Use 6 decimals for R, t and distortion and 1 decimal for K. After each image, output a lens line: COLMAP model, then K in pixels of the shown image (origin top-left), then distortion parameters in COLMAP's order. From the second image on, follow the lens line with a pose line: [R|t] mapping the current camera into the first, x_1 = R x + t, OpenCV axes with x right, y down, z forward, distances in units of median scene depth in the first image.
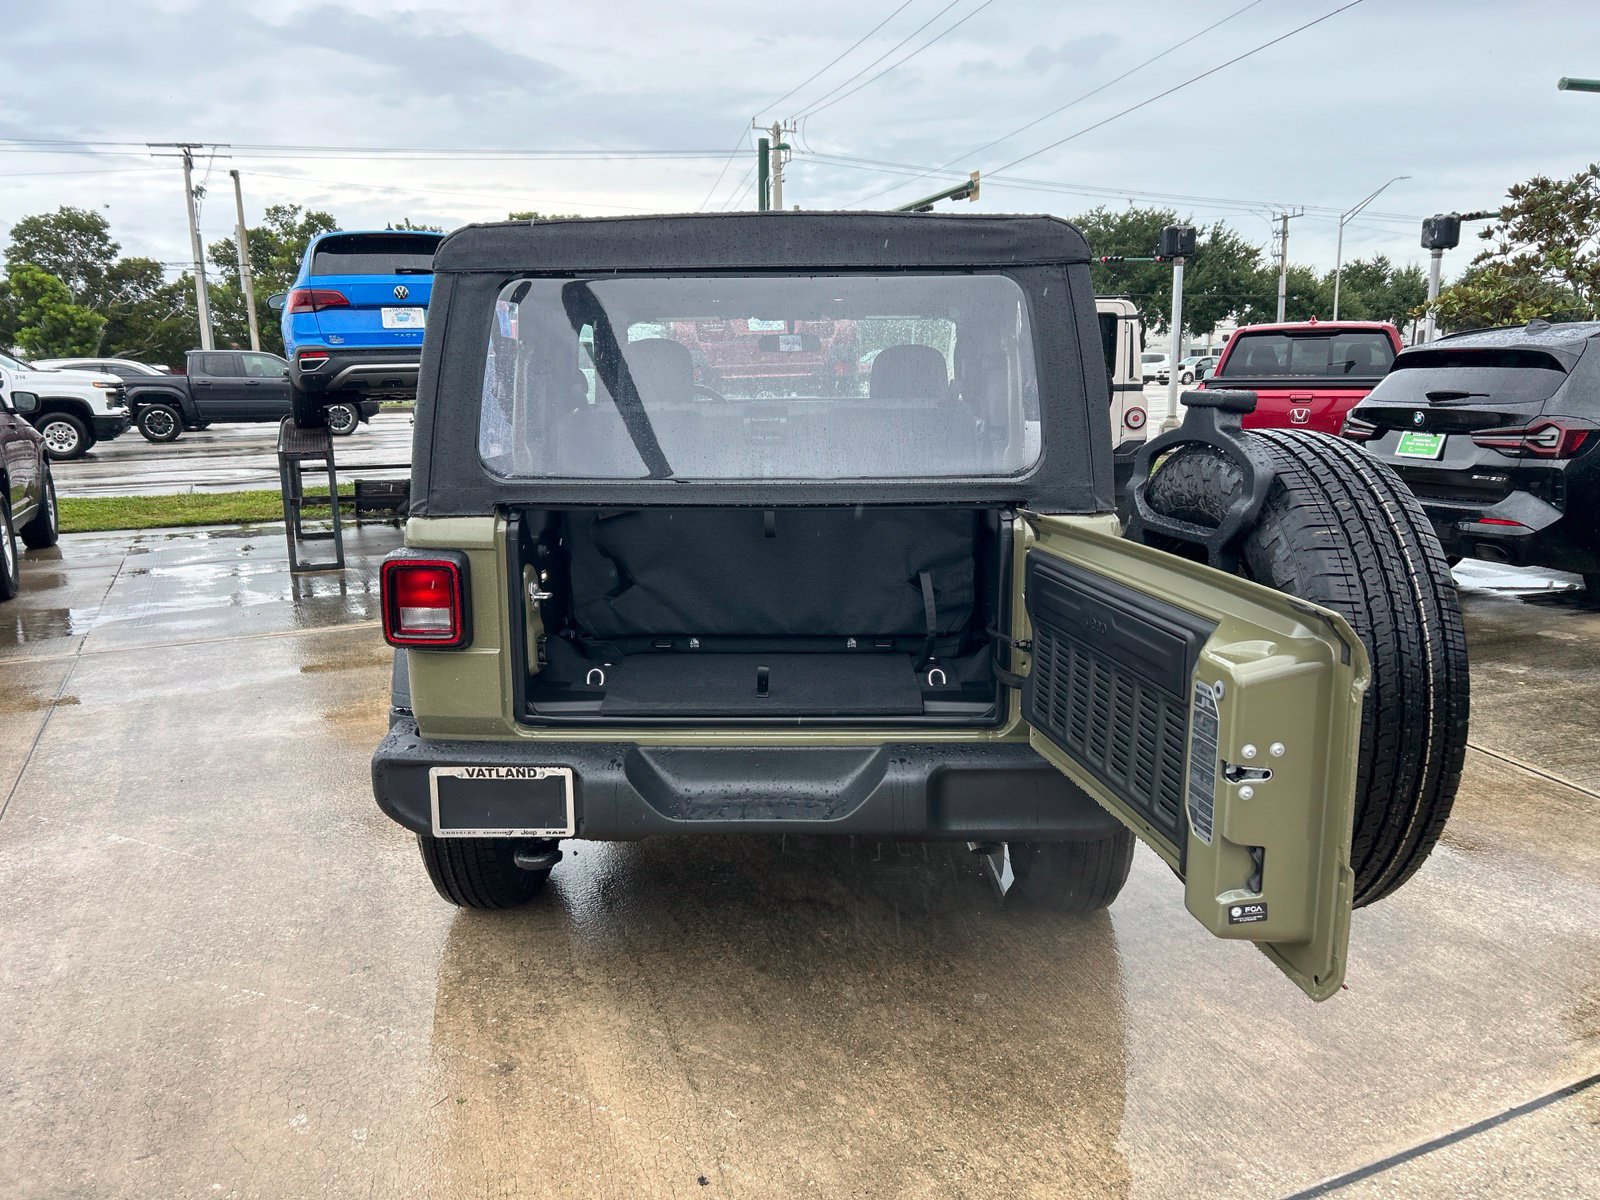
lens RADIAL K [[1203.0, 0, 792.6], [0, 1203.0, 603.2], [0, 0, 1]] dist [0.047325, -0.049233]
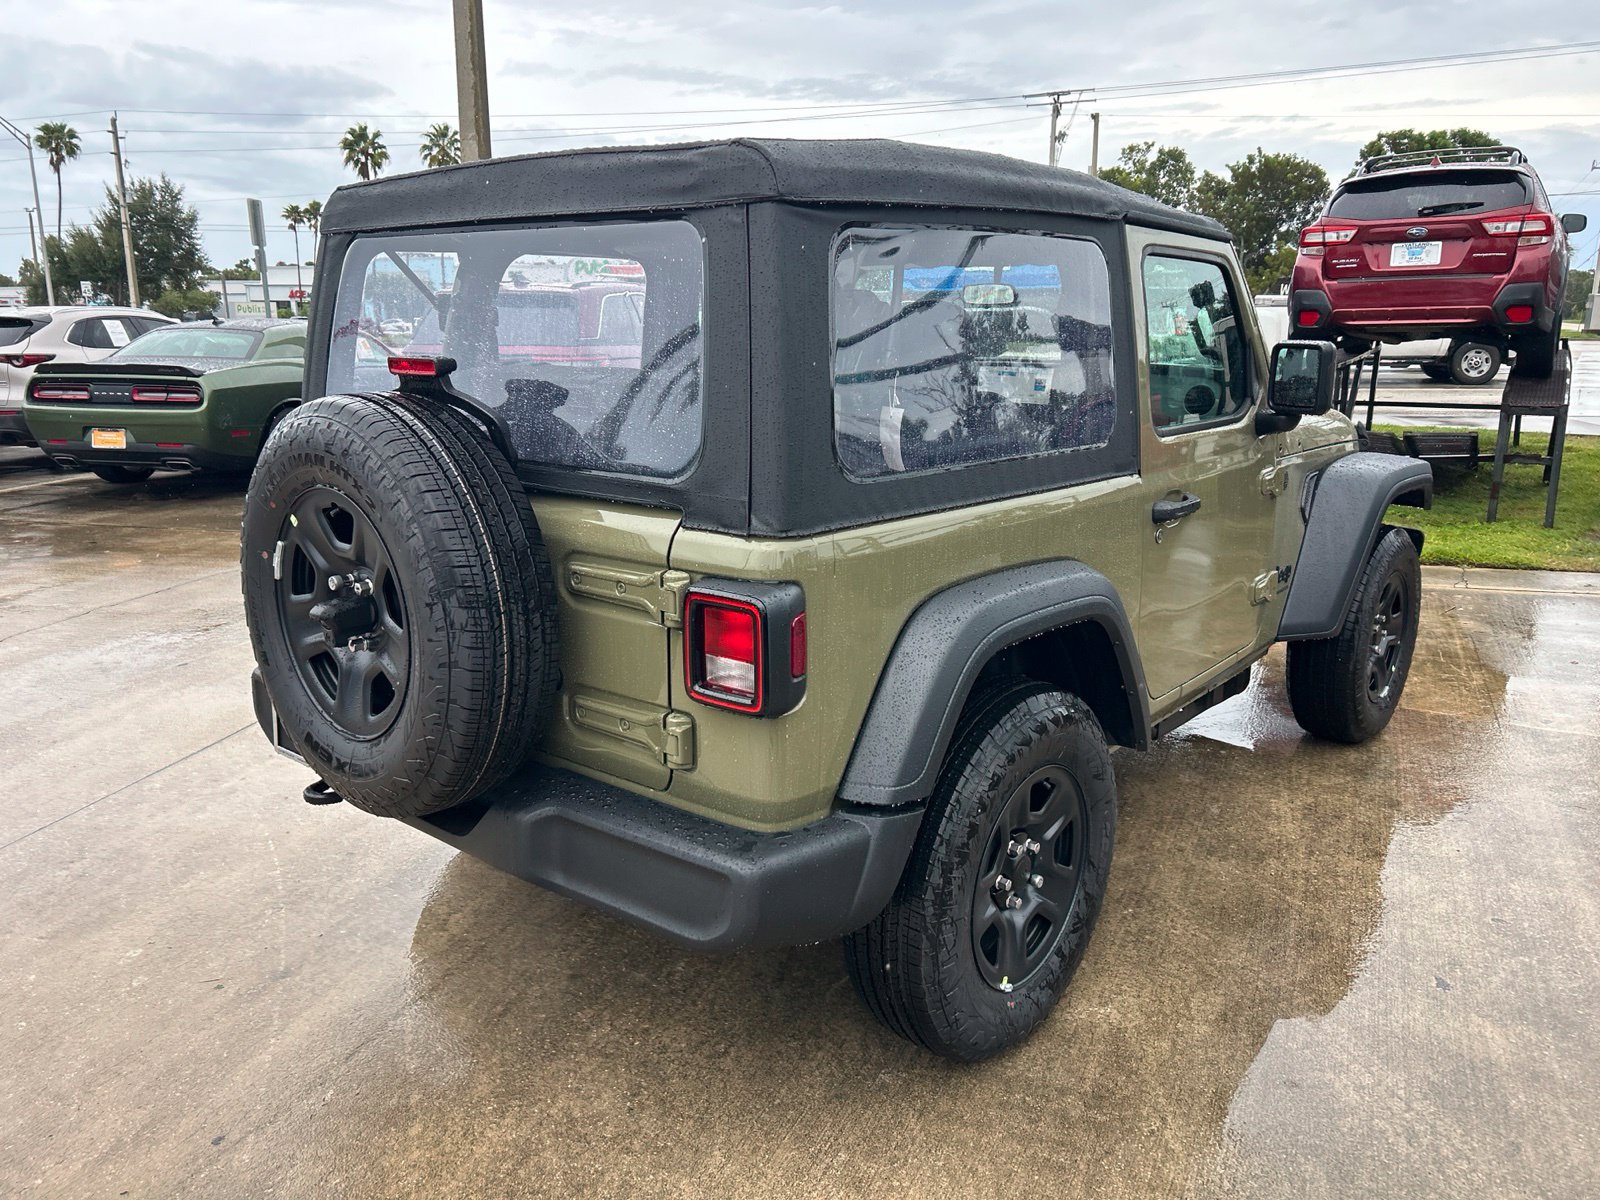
lens RADIAL K [[1203.0, 0, 790.6], [0, 1203.0, 595.6], [0, 0, 1]] dist [0.047325, -0.049233]
pose [[0.780341, 0.157275, -0.605254, 0.530651], [-0.130243, 0.987508, 0.088684, -0.078751], [0.611641, 0.009627, 0.791077, 0.303345]]
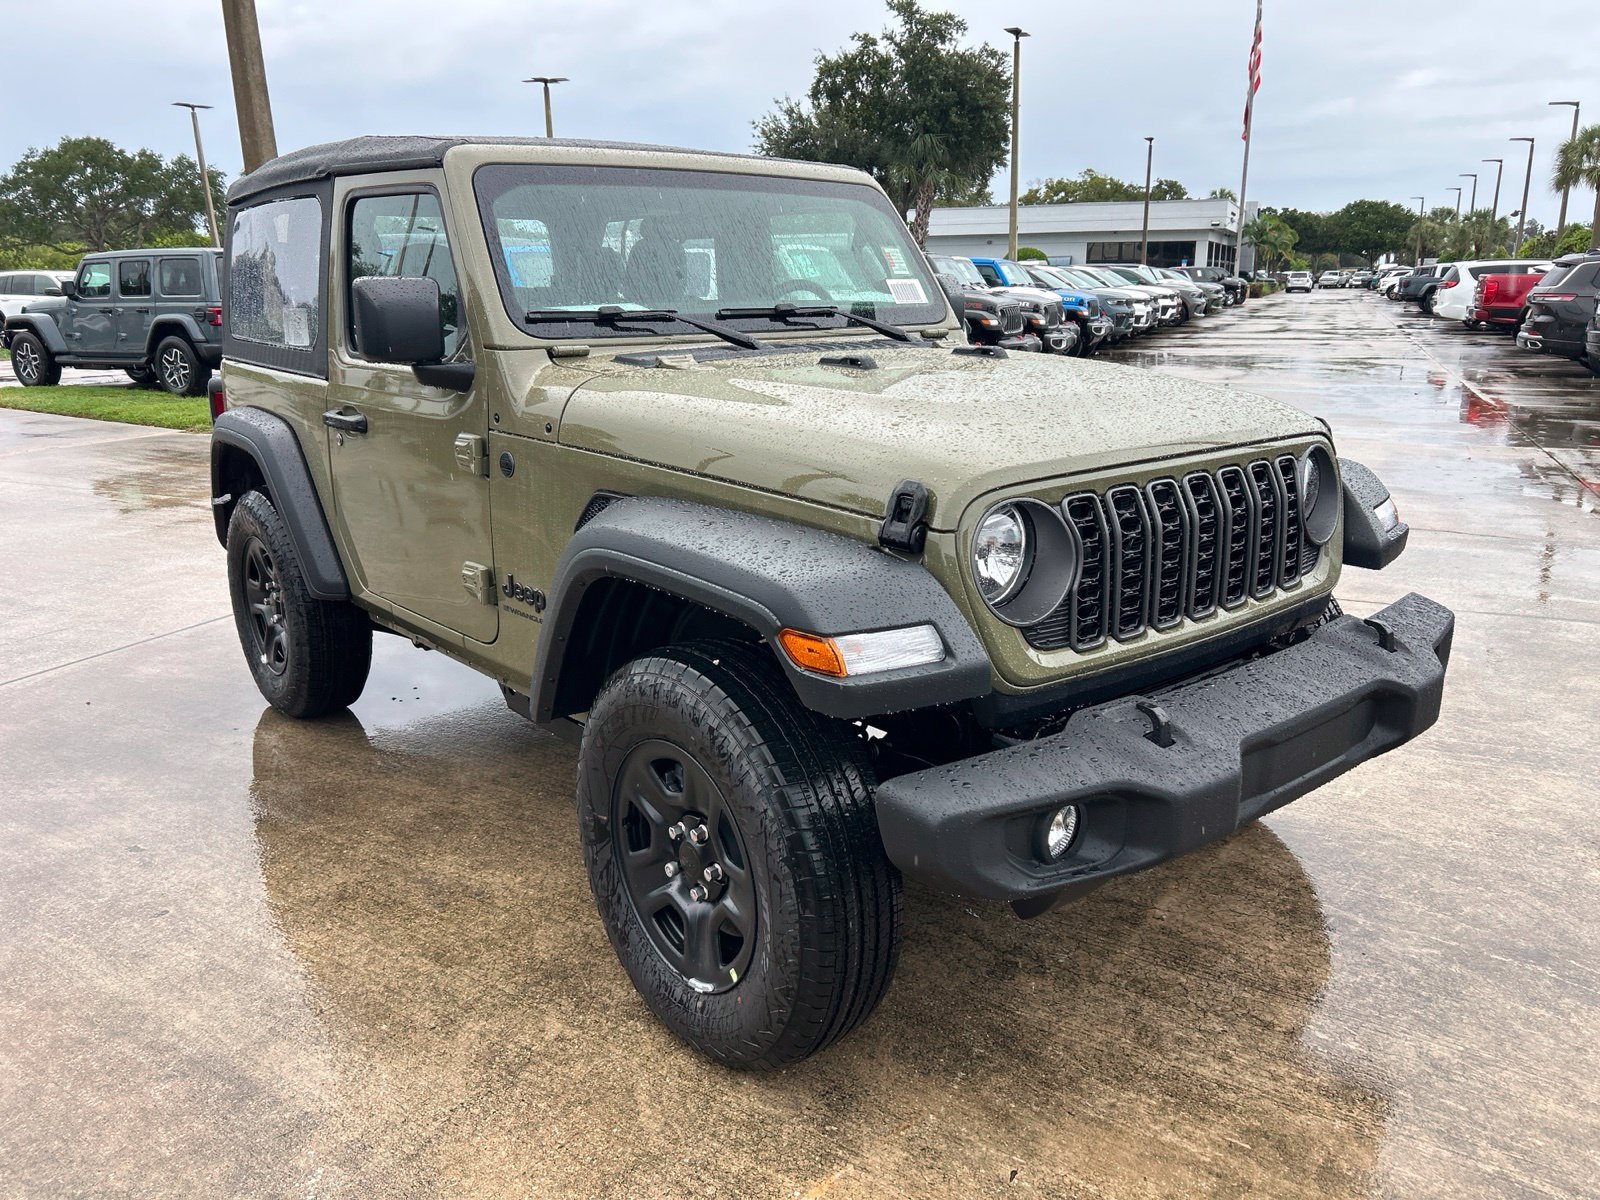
lens RADIAL K [[1203.0, 0, 799.2], [0, 1203.0, 597.1], [0, 0, 1]] dist [0.047325, -0.049233]
pose [[-0.746340, 0.186965, -0.638765, 0.593163], [-0.111034, 0.911308, 0.396471, -0.386723], [0.656238, 0.366826, -0.659386, 2.014615]]
